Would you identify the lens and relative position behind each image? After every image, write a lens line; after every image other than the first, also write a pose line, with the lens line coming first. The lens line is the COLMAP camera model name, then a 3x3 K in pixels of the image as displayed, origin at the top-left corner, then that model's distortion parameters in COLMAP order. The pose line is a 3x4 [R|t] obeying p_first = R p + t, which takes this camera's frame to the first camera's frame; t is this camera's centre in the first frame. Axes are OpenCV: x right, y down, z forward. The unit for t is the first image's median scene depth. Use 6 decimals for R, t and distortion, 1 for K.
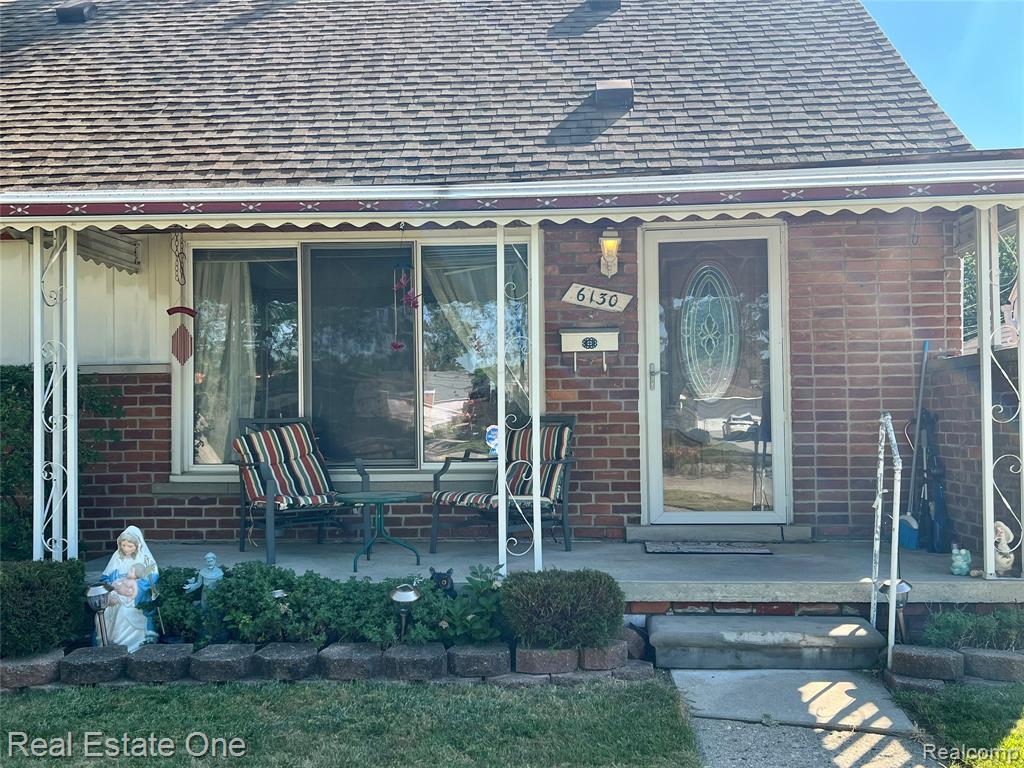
lens RADIAL K [[946.0, 0, 518.2], [0, 946.0, 396.6], [0, 0, 1]] dist [0.107975, -0.232561]
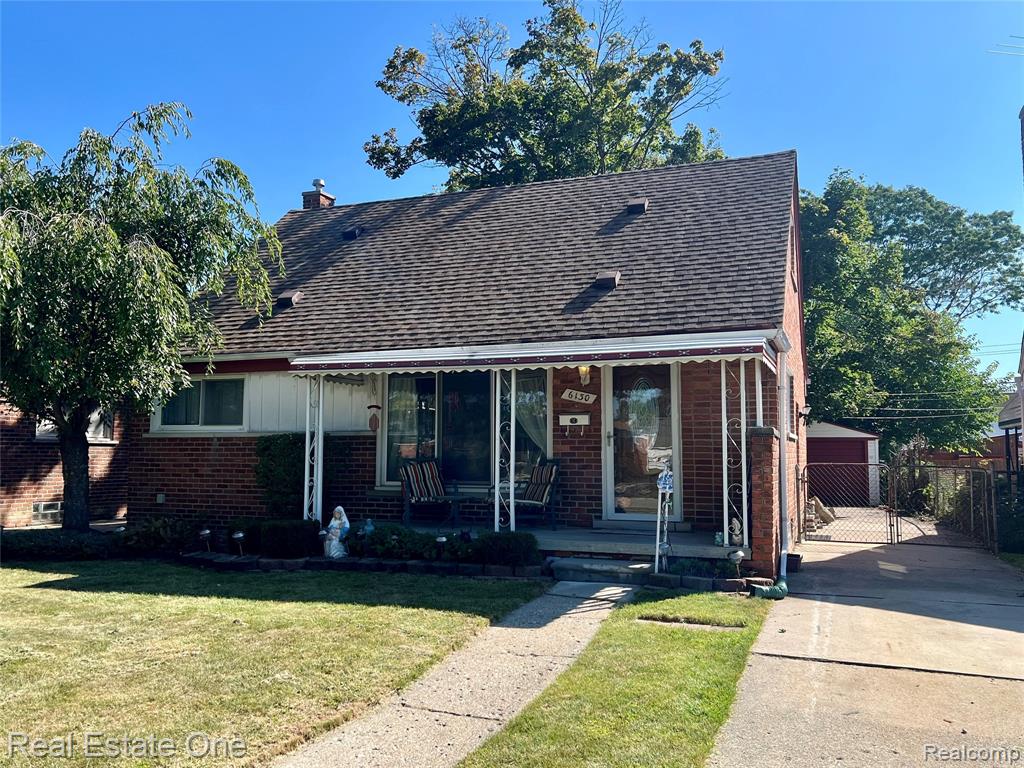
lens RADIAL K [[832.0, 0, 515.8], [0, 832.0, 386.9], [0, 0, 1]] dist [0.057107, -0.070197]
pose [[0.954318, -0.011777, -0.298562, 0.452573], [-0.005643, 0.998334, -0.057416, -0.028029], [0.298741, 0.056478, 0.952662, -0.599996]]
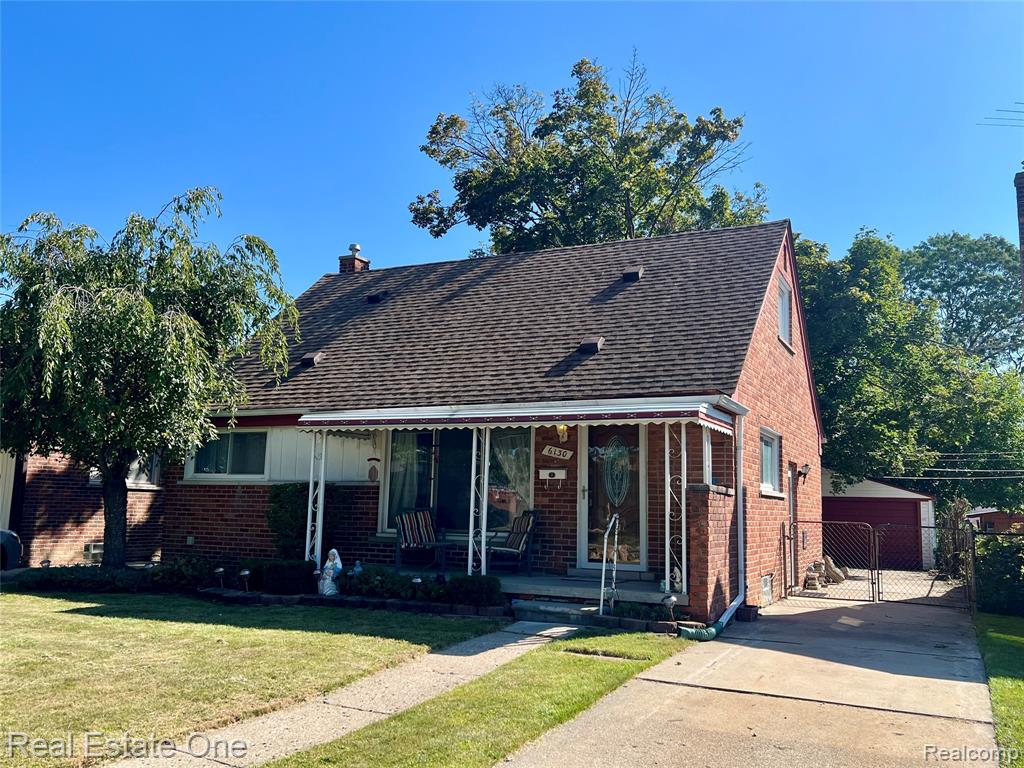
lens RADIAL K [[873.4, 0, 517.0], [0, 873.4, 388.6], [0, 0, 1]] dist [0.075206, -0.106686]
pose [[0.924113, -0.020613, -0.381562, 0.716848], [-0.024075, 0.993419, -0.111975, -0.029287], [0.381359, 0.112664, 0.917536, -0.763163]]
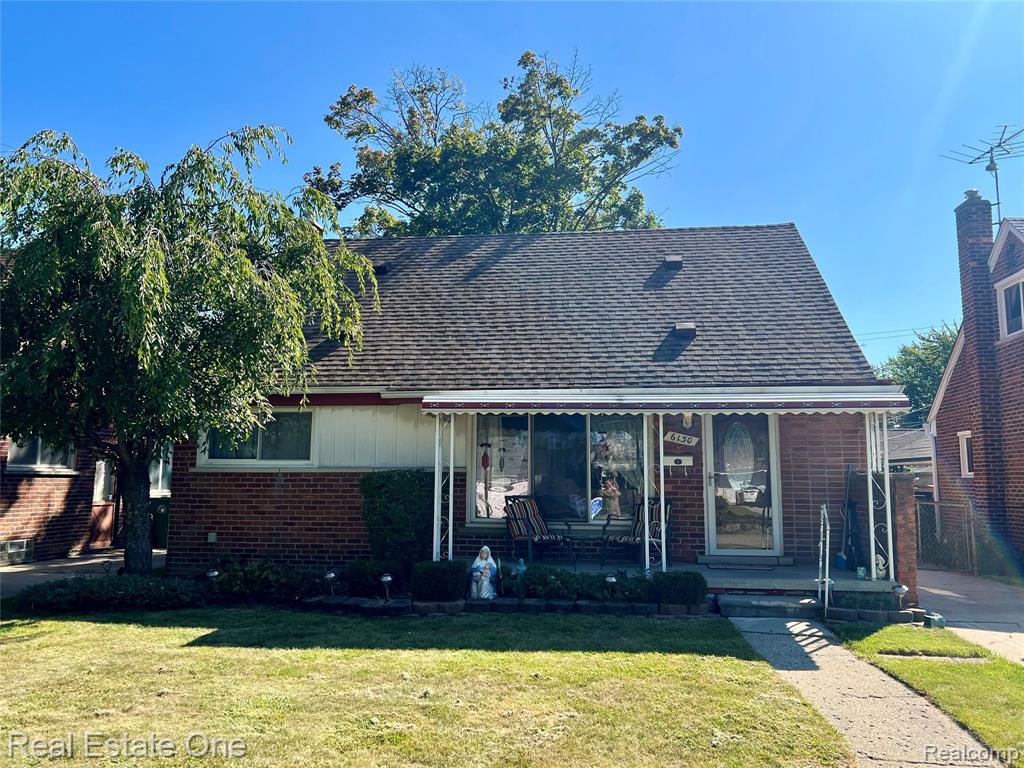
lens RADIAL K [[777.7, 0, 506.1], [0, 777.7, 387.1], [0, 0, 1]] dist [0.087705, -0.157312]
pose [[0.997645, 0.009136, -0.067983, -0.173805], [-0.015571, 0.995380, -0.094743, -0.050971], [0.066804, 0.095579, 0.993178, -0.670147]]
